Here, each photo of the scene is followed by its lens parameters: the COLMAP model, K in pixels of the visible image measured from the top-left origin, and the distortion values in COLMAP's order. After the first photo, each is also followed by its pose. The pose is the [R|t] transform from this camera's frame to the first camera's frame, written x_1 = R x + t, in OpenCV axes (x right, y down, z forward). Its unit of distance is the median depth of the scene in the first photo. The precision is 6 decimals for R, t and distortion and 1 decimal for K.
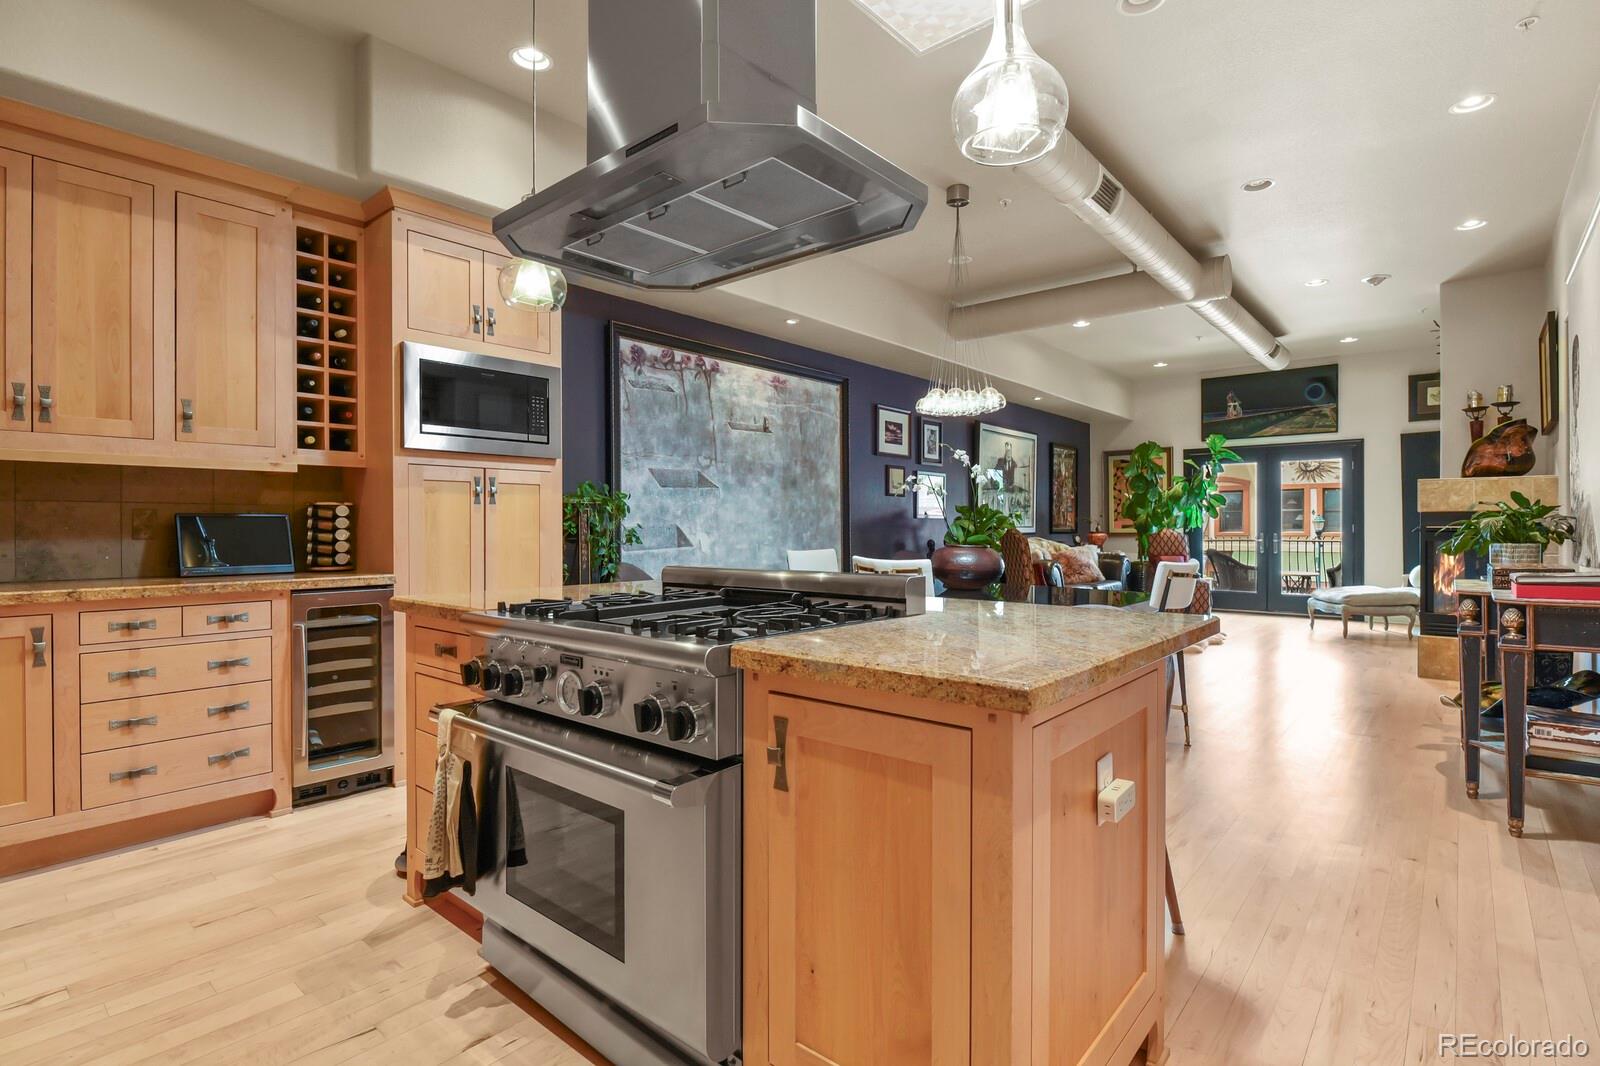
lens RADIAL K [[773.4, 0, 808.7], [0, 773.4, 529.1], [0, 0, 1]] dist [-0.002207, -0.006931]
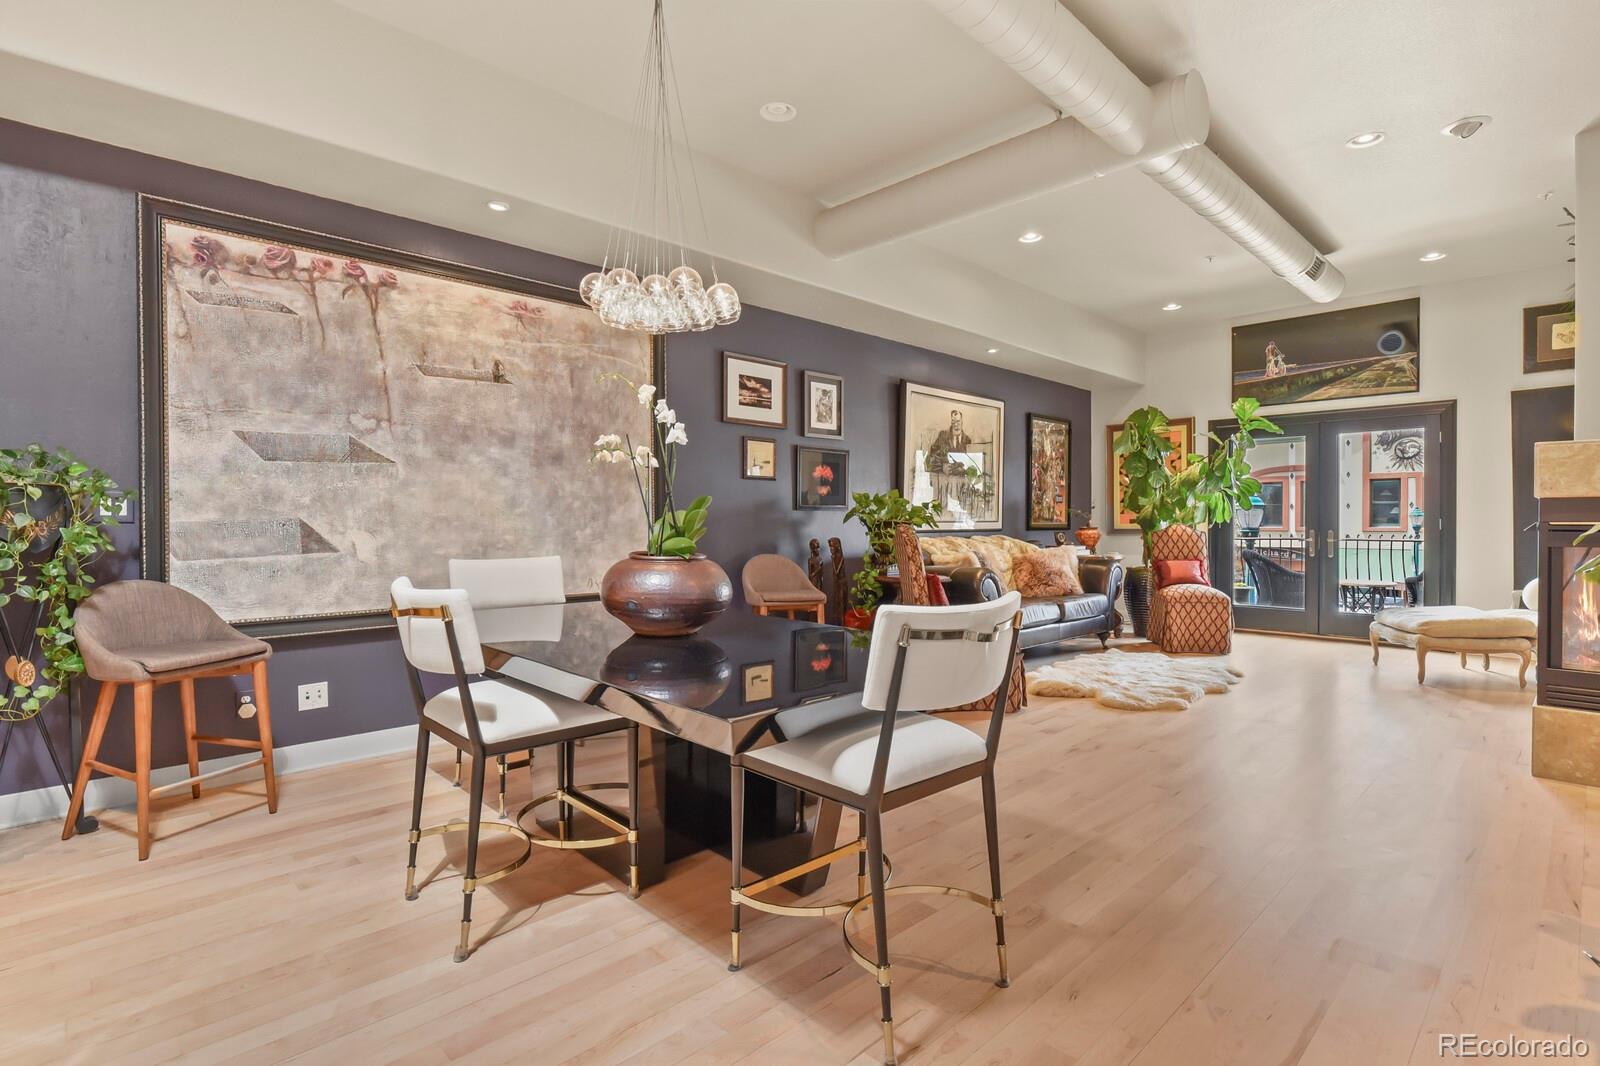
lens RADIAL K [[773.4, 0, 808.7], [0, 773.4, 529.1], [0, 0, 1]] dist [-0.002207, -0.006931]
pose [[0.995904, 0.001600, -0.090405, 0.269078], [-0.000872, 0.999967, 0.008088, -0.002199], [0.090415, -0.007976, 0.995872, 0.337693]]
